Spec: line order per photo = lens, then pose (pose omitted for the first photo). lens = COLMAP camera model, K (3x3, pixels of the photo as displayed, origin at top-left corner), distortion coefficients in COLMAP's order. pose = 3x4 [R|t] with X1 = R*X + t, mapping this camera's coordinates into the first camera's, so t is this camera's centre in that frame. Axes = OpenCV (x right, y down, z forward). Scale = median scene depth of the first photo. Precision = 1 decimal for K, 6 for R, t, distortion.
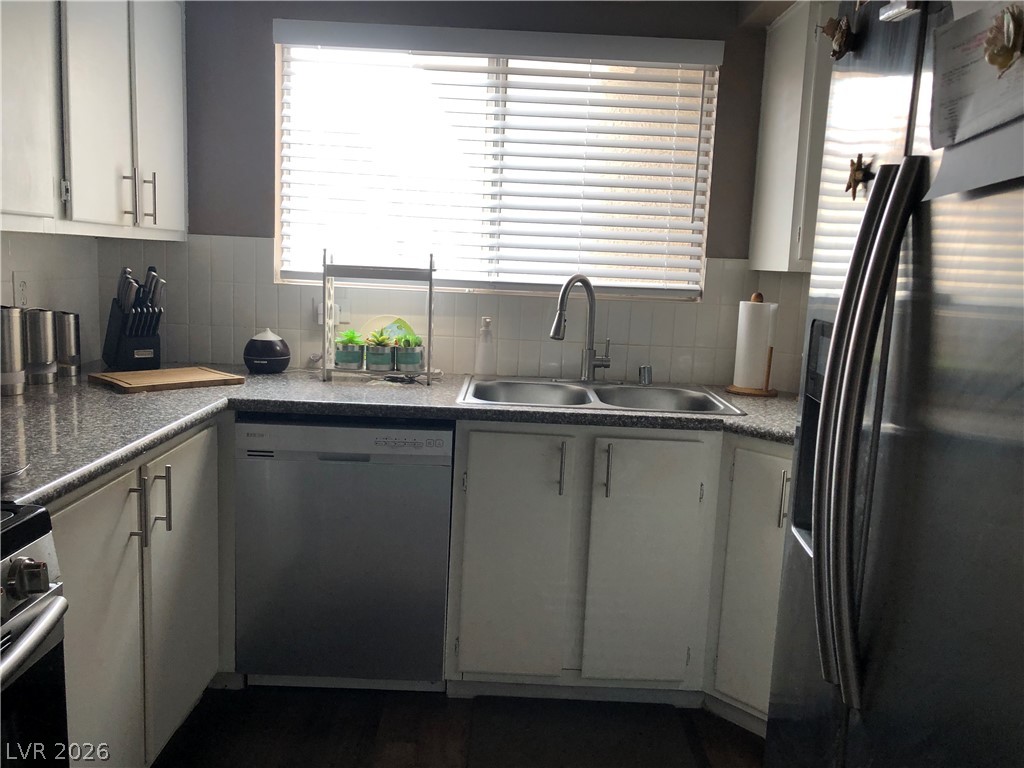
lens RADIAL K [[854.6, 0, 511.7], [0, 854.6, 388.9], [0, 0, 1]] dist [0.010223, 0.026218]
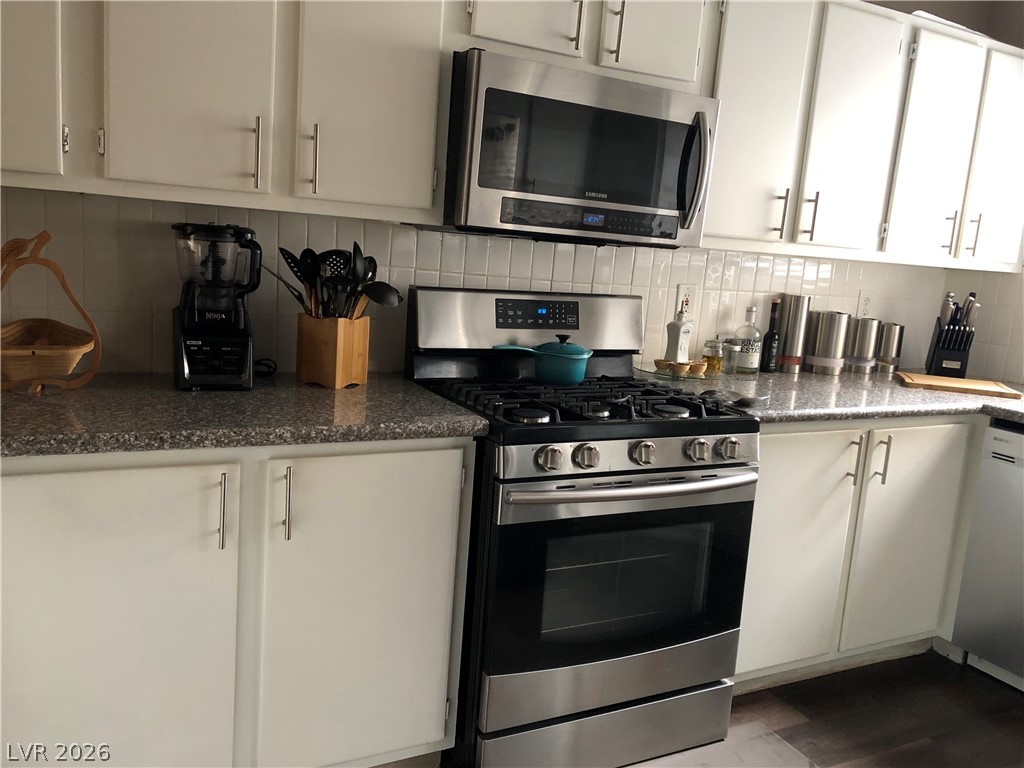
lens RADIAL K [[854.6, 0, 511.0], [0, 854.6, 382.2], [0, 0, 1]] dist [0.010223, 0.026218]
pose [[0.467391, 0.140983, -0.872737, 0.371734], [-0.191657, 0.979883, 0.055650, 0.038759], [0.863026, 0.141256, 0.485009, -0.124366]]
